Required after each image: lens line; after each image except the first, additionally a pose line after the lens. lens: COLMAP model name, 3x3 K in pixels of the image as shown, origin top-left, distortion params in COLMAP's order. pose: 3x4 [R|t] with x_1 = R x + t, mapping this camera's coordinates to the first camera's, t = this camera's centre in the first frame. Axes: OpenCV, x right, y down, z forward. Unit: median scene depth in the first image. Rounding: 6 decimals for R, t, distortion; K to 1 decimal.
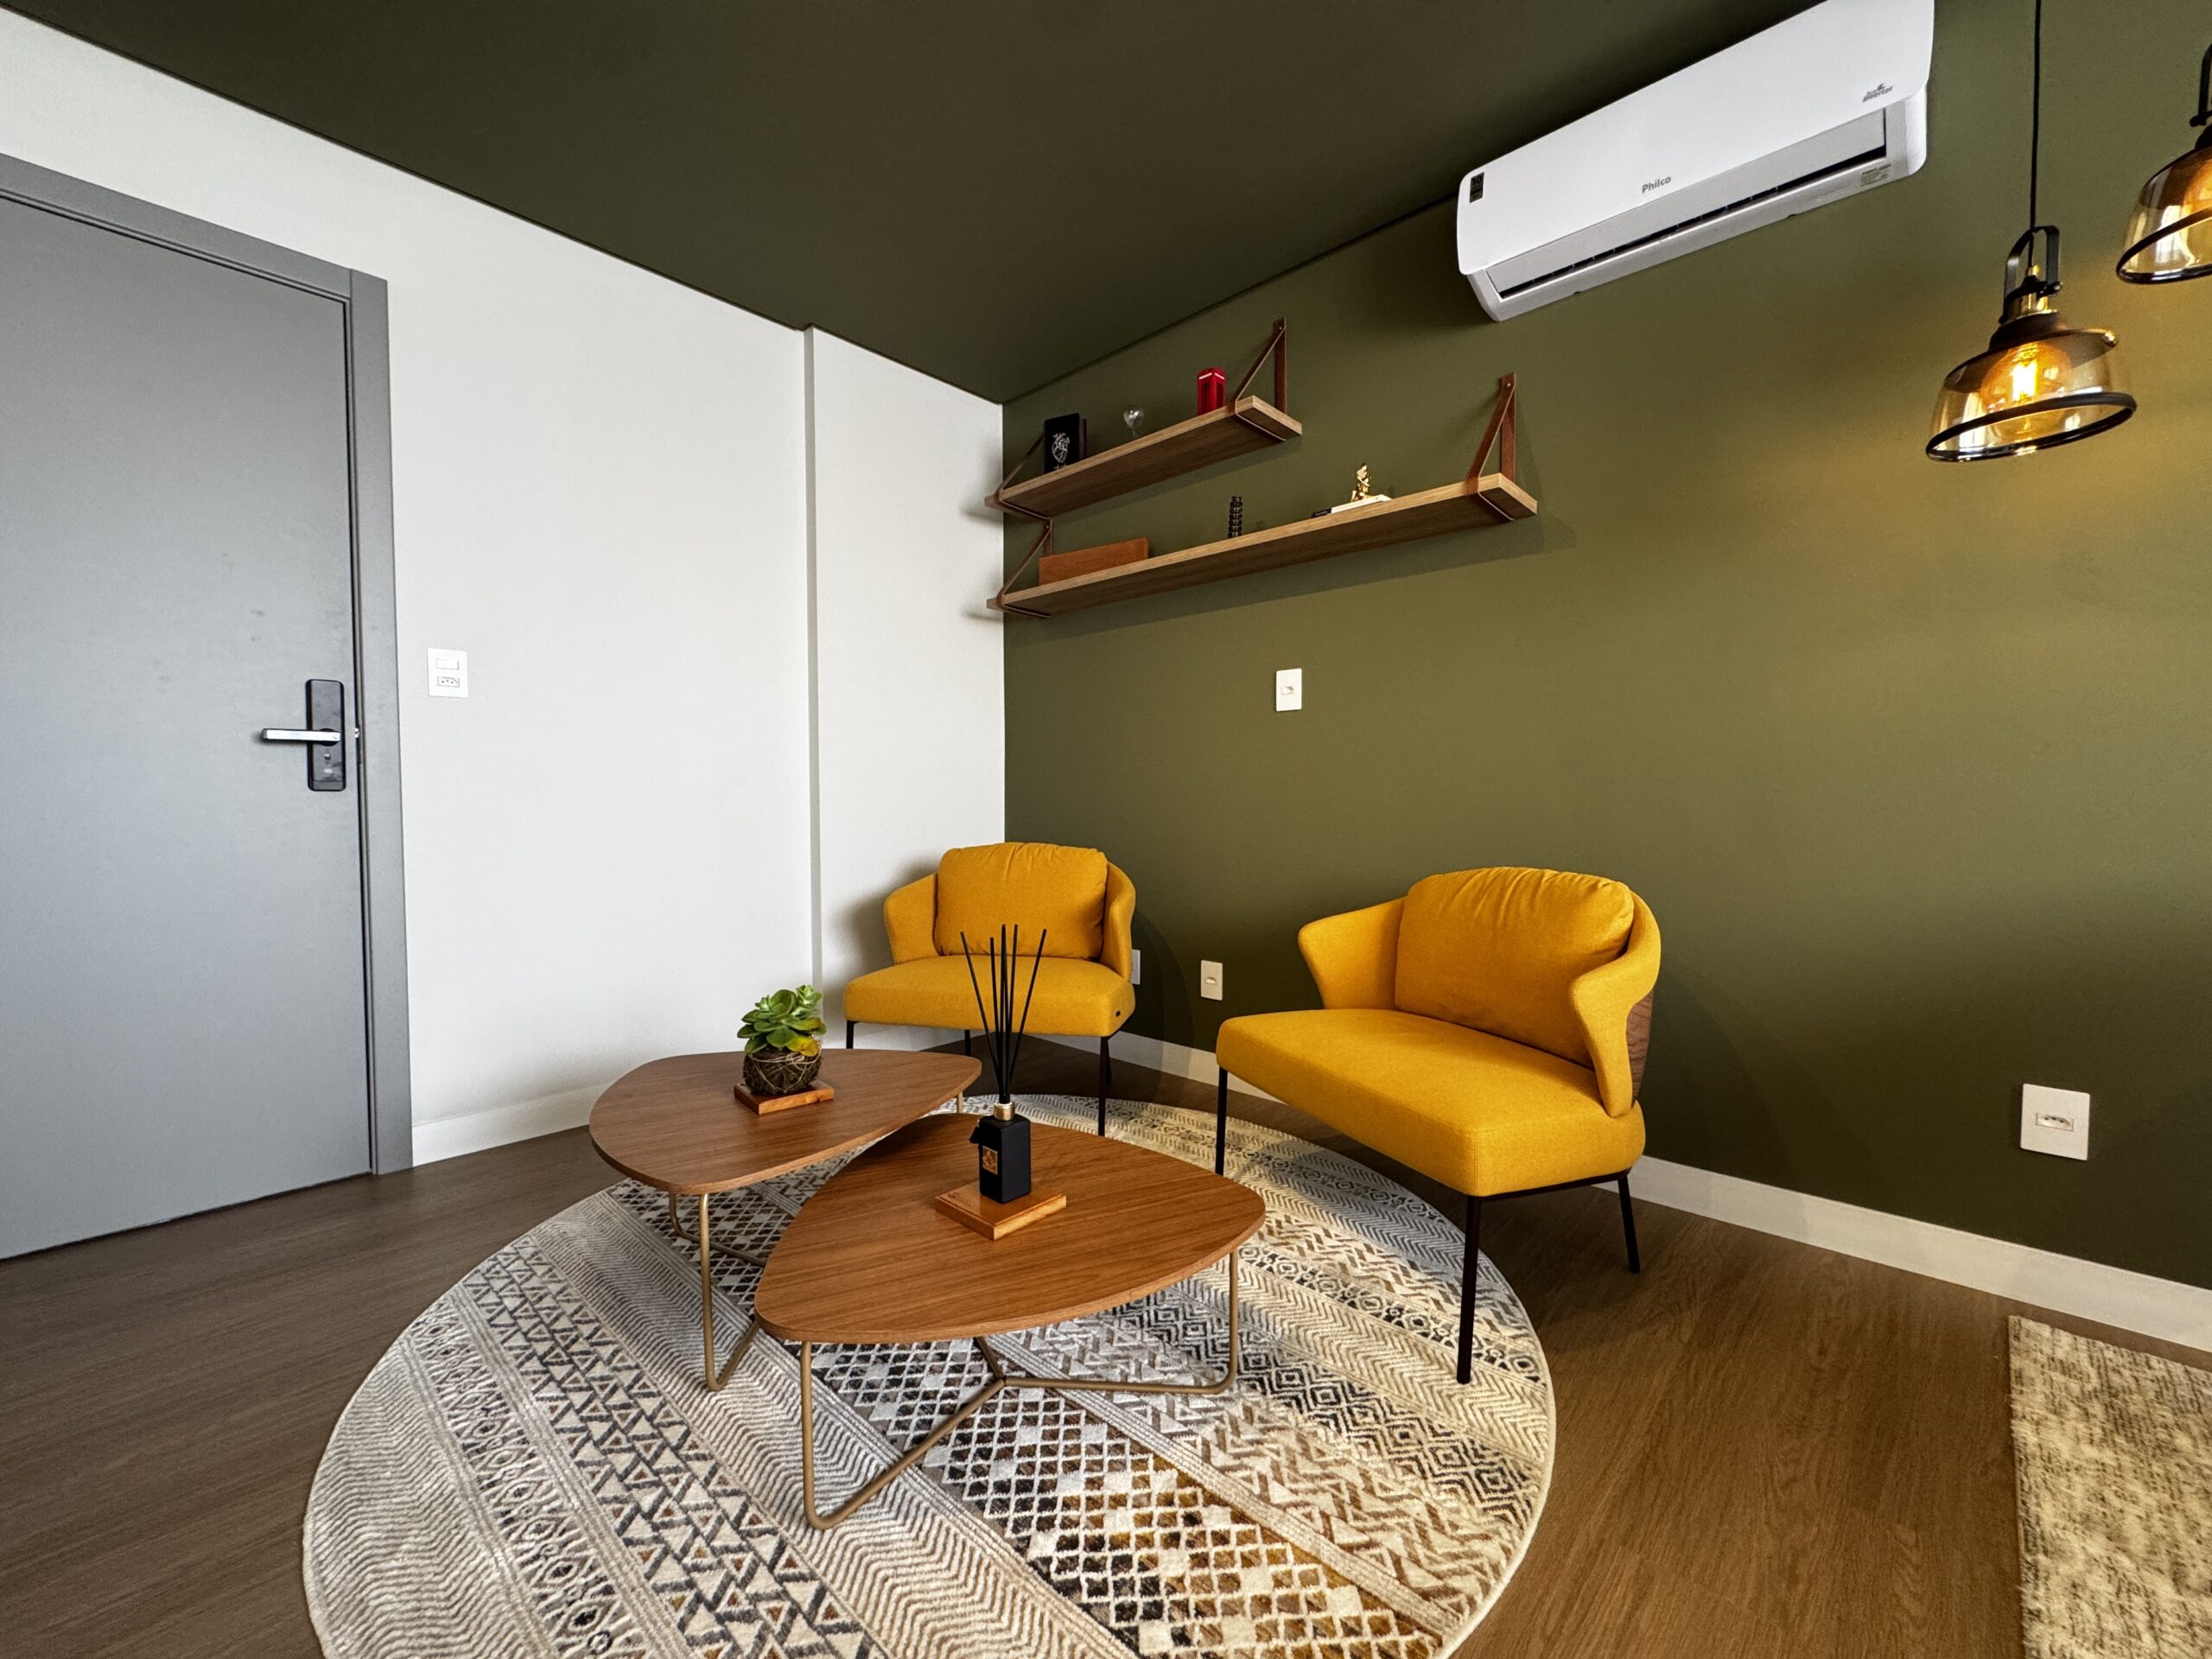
lens RADIAL K [[882.7, 0, 1102.8], [0, 882.7, 828.9], [0, 0, 1]] dist [-0.001801, -0.000222]
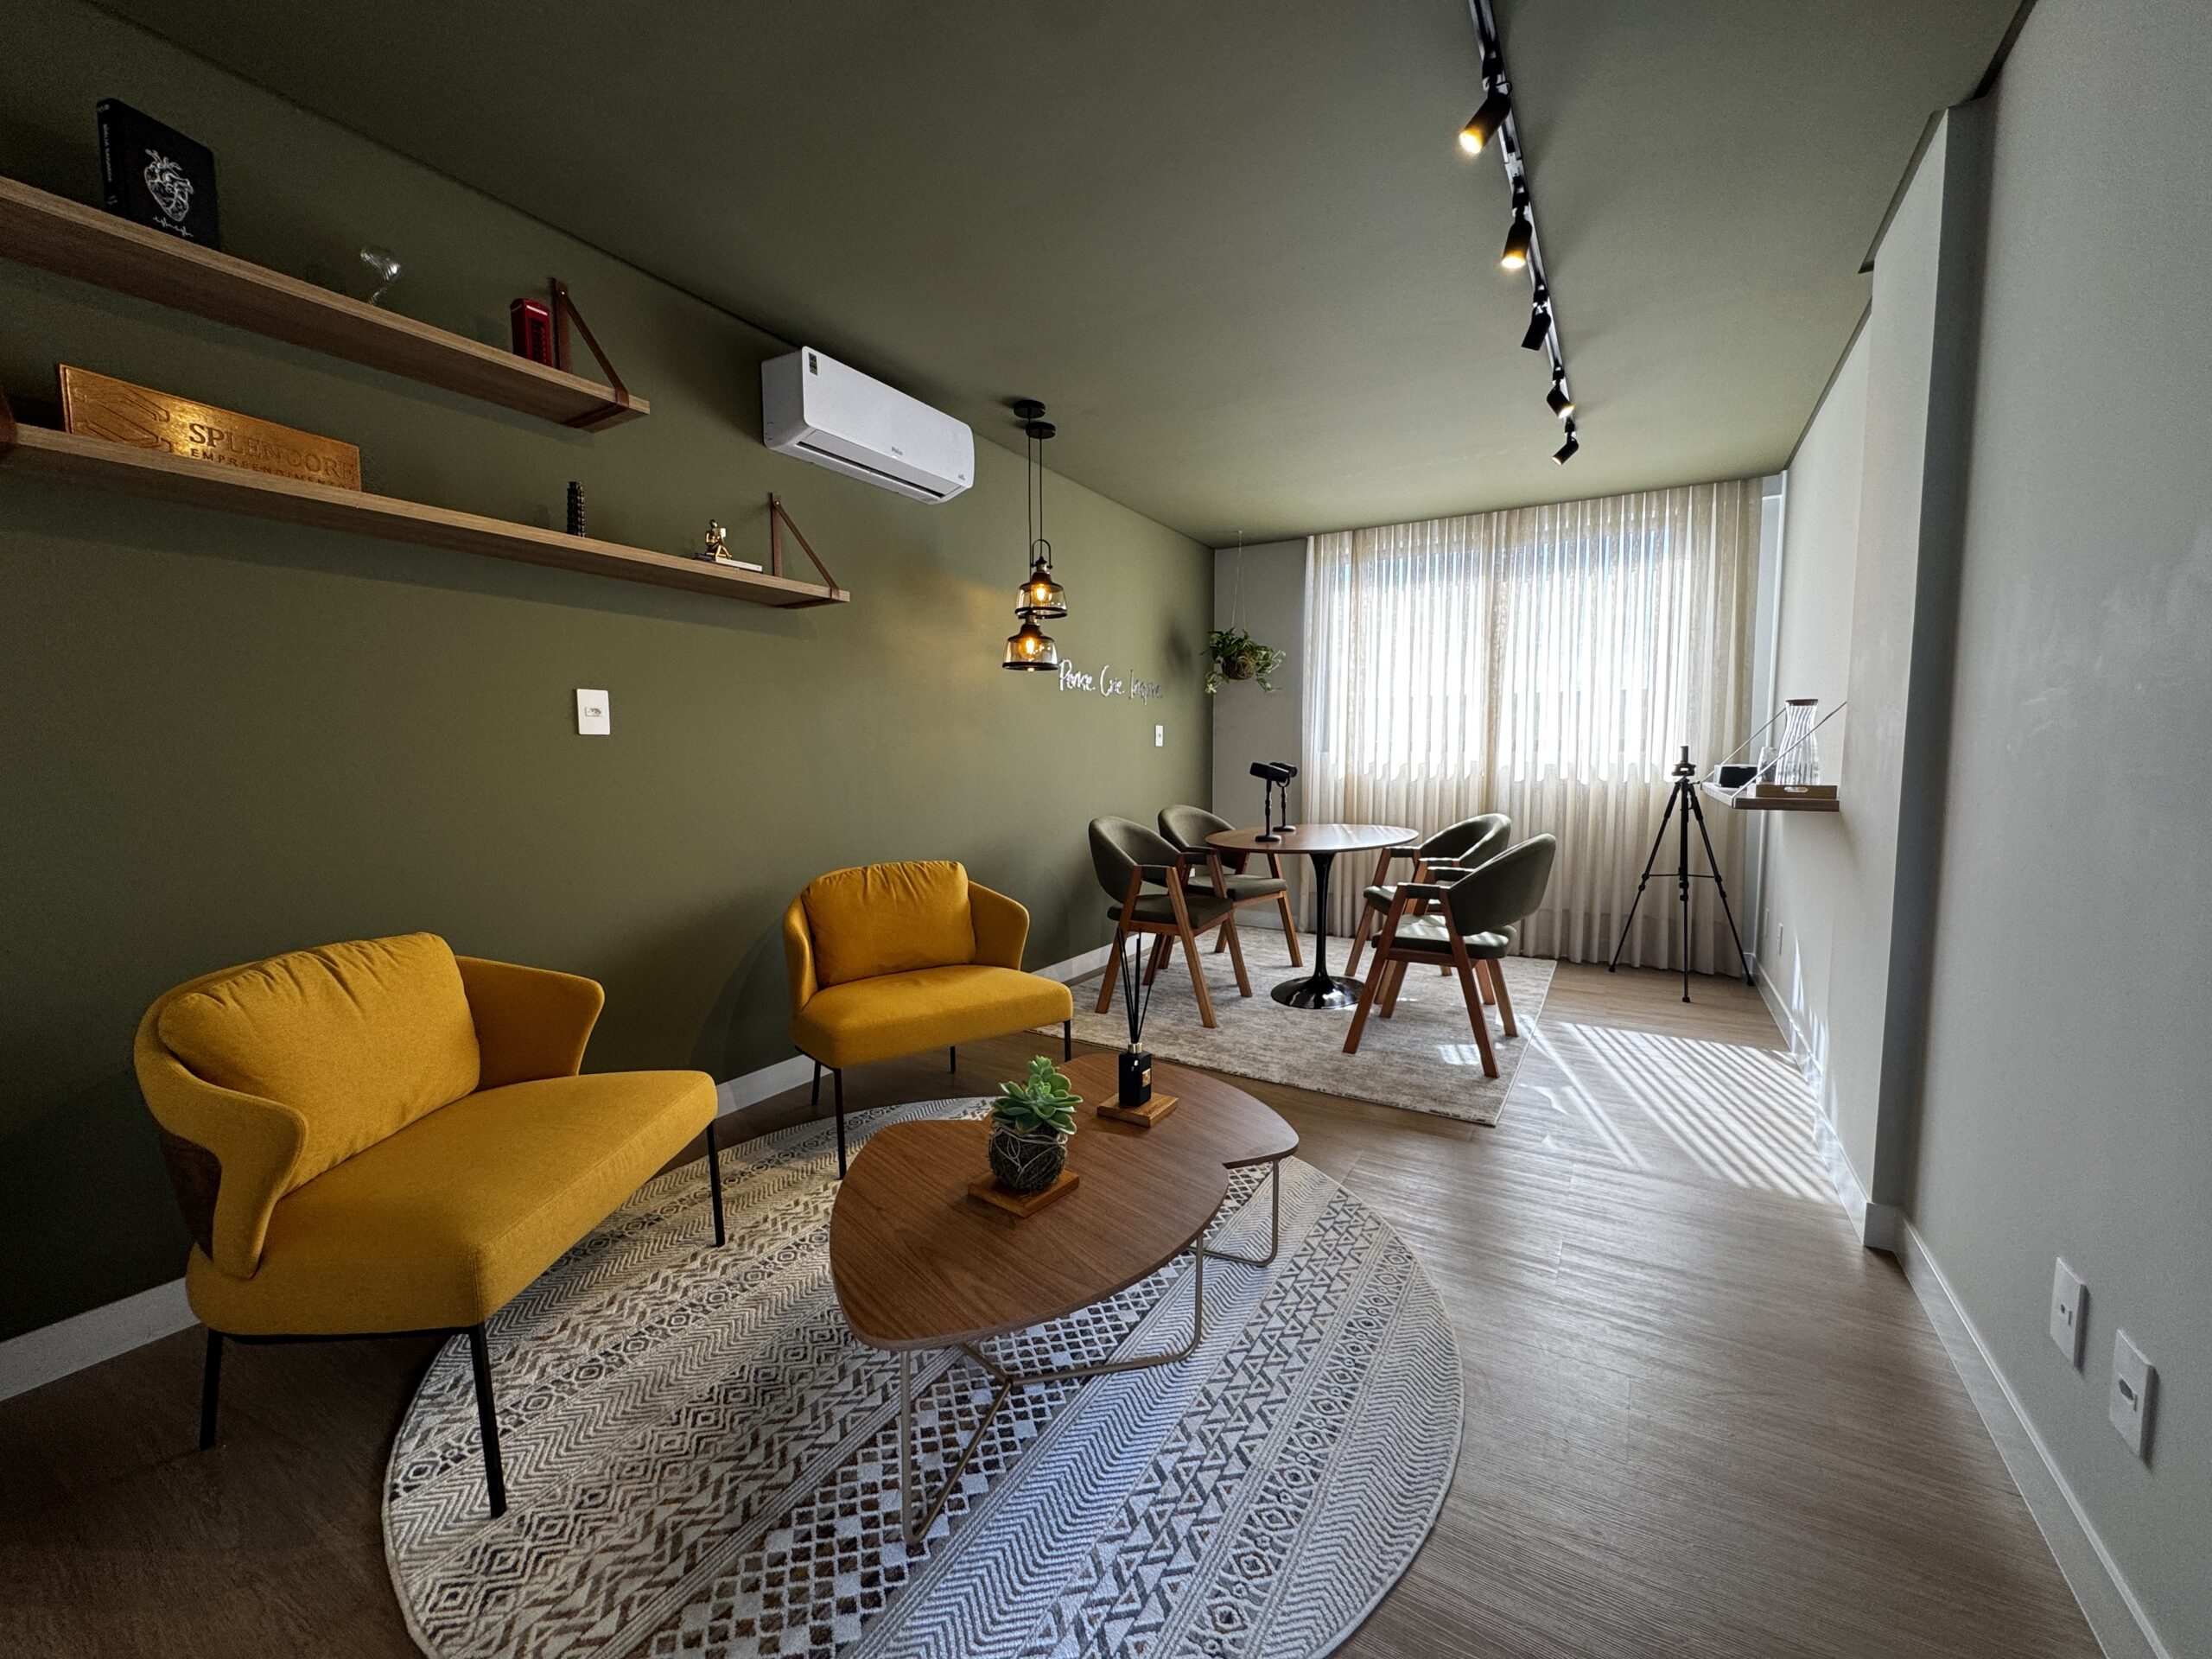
lens RADIAL K [[882.7, 0, 1102.8], [0, 882.7, 828.9], [0, 0, 1]] dist [-0.001801, -0.000222]
pose [[-0.208184, -0.078509, 0.974934, -1.031427], [0.034568, 0.995560, 0.087552, -0.129745], [-0.977479, 0.051928, -0.204546, 0.887965]]
